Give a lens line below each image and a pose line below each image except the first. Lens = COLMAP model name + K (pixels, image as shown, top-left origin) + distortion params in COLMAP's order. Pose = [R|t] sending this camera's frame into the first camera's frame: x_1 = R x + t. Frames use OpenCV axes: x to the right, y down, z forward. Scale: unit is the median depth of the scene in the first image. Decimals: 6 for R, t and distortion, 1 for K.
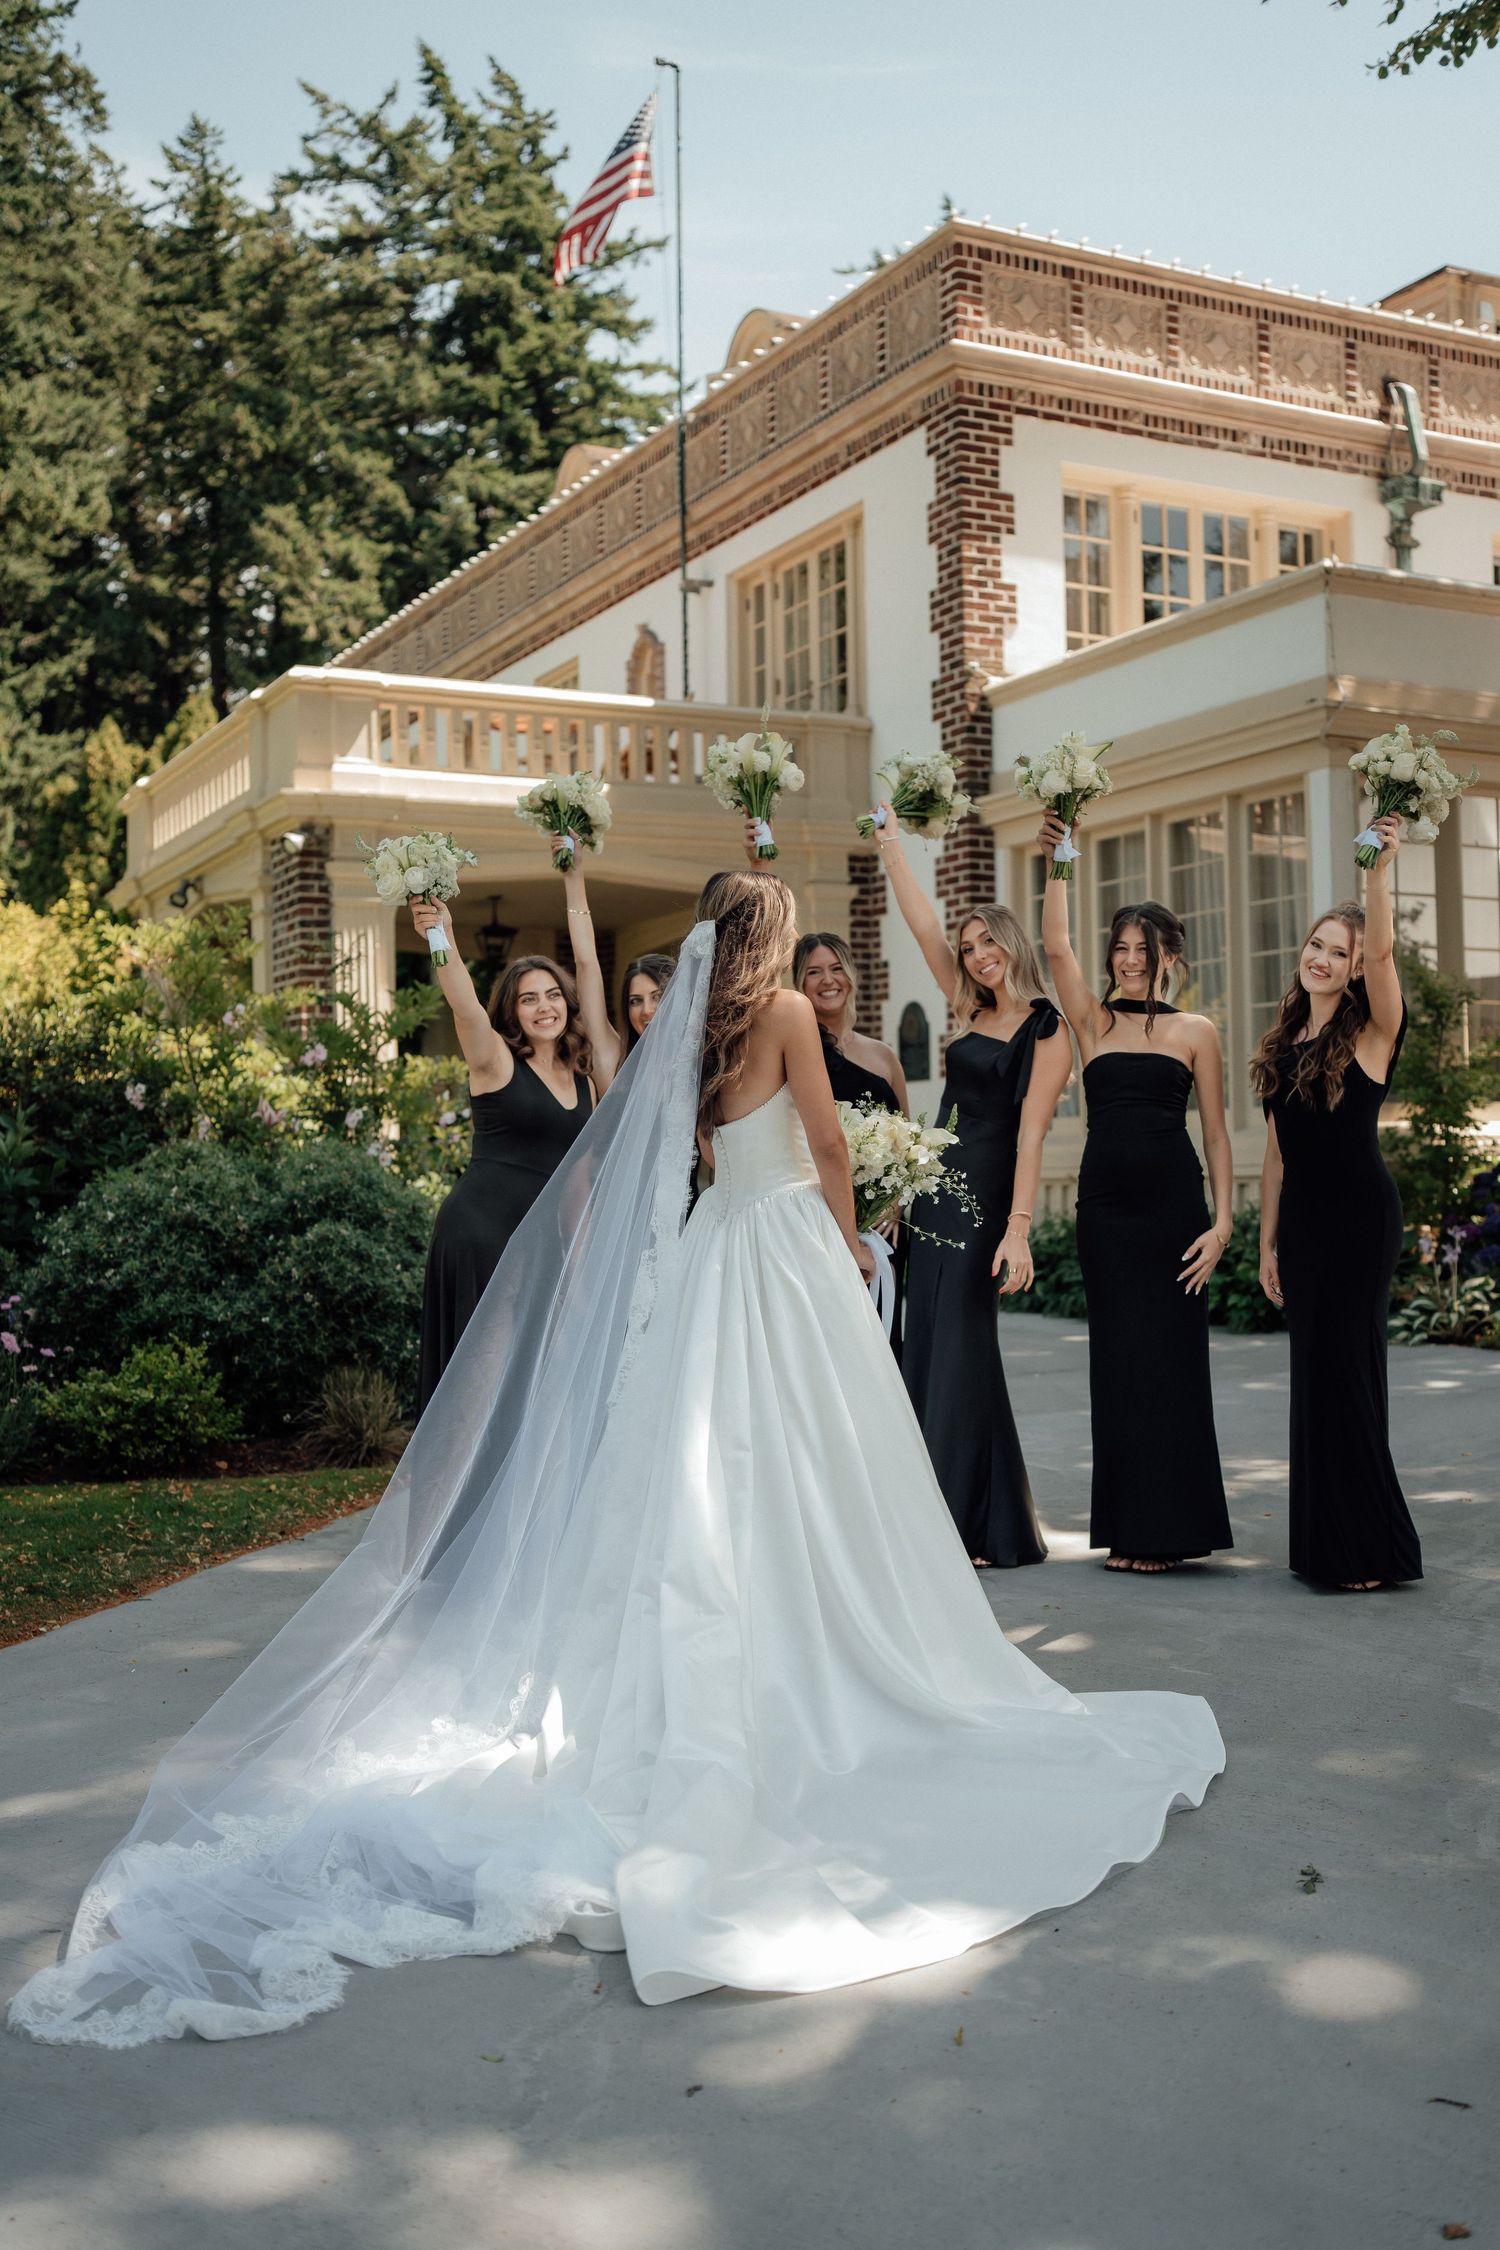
lens RADIAL K [[2304.3, 0, 750.0], [0, 2304.3, 1125.0], [0, 0, 1]] dist [-0.080884, 0.216779]
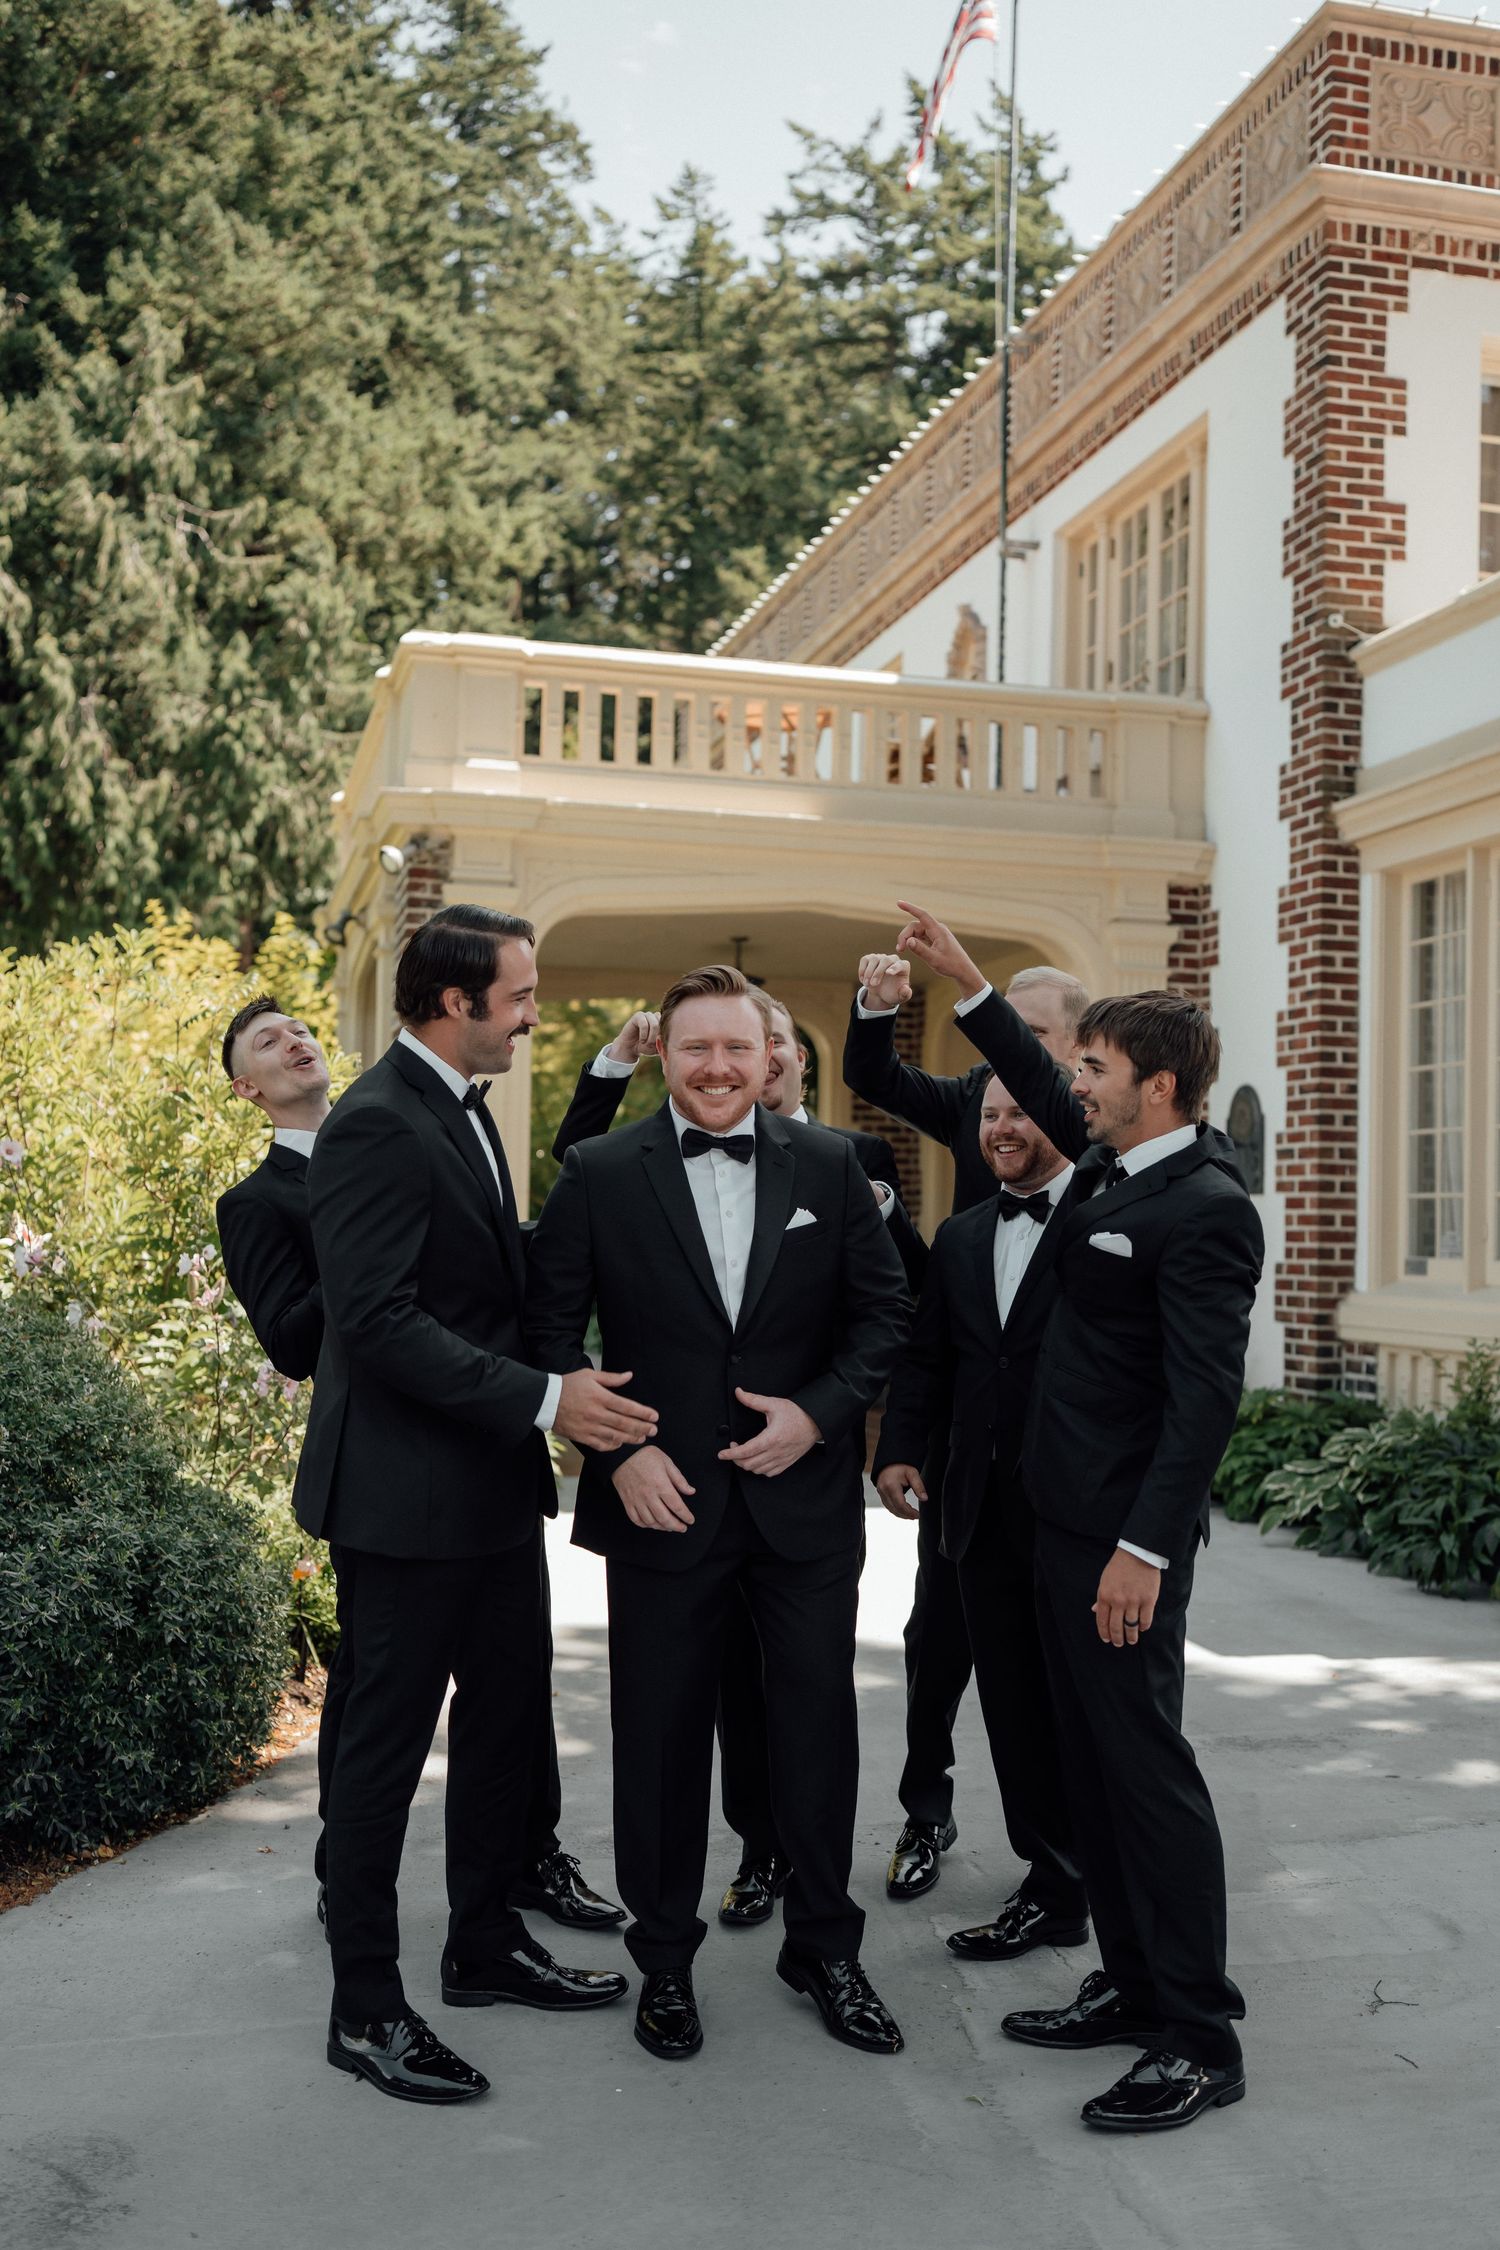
lens RADIAL K [[2277.7, 0, 703.6], [0, 2277.7, 1131.8], [0, 0, 1]] dist [-0.032360, 0.062303]
pose [[0.969081, 0.031059, -0.244779, 0.078882], [-0.036547, 0.999171, -0.017909, -0.019052], [0.244020, 0.026301, 0.969413, 0.253125]]
